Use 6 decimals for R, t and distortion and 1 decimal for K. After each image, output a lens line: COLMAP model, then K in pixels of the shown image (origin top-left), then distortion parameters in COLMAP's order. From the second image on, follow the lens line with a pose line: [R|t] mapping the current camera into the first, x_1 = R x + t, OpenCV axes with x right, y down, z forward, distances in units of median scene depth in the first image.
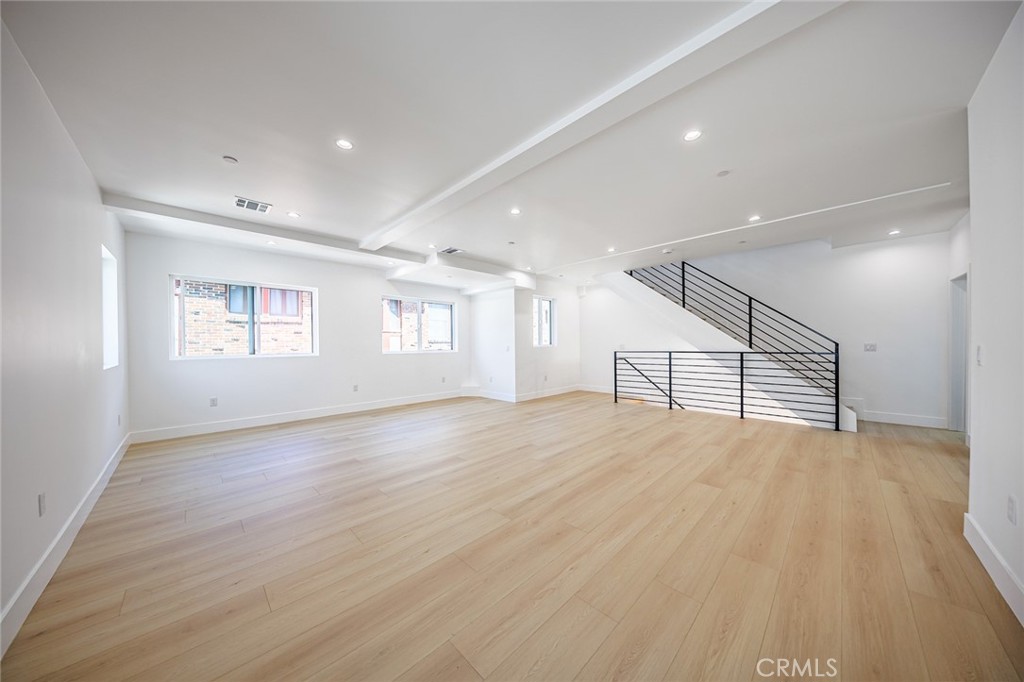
lens RADIAL K [[328.8, 0, 505.4], [0, 328.8, 343.9], [0, 0, 1]] dist [0.000475, 0.000025]
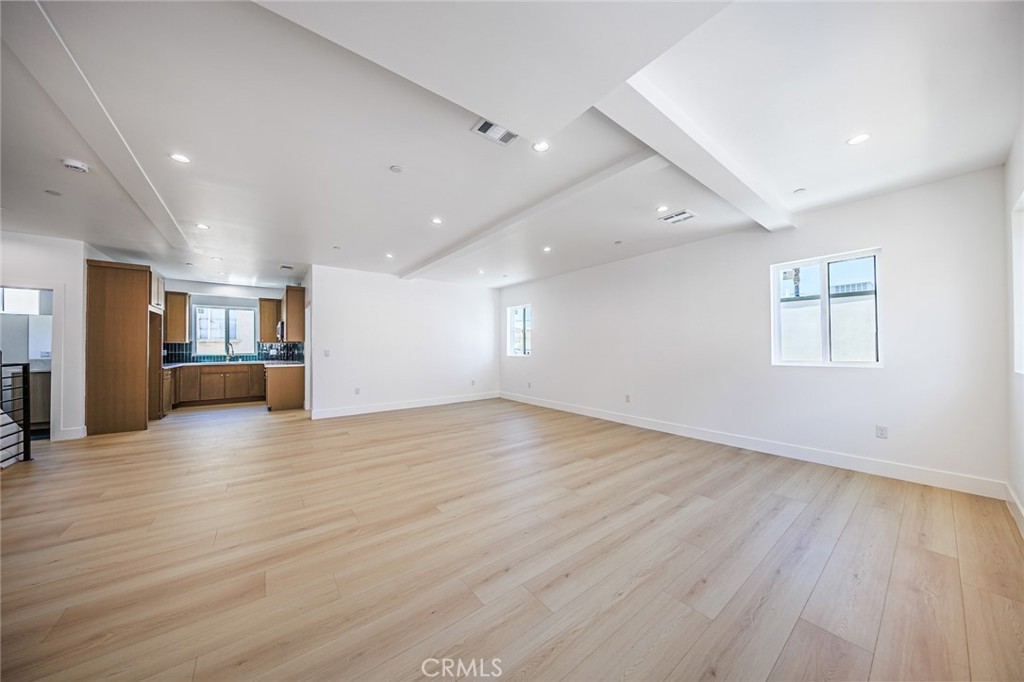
lens RADIAL K [[328.8, 0, 505.4], [0, 328.8, 343.9], [0, 0, 1]] dist [0.000475, 0.000025]
pose [[-0.993885, 0.009715, 0.109995, -0.280799], [0.007744, 0.999802, -0.018335, 0.006294], [-0.110151, -0.017371, -0.993763, 1.918378]]
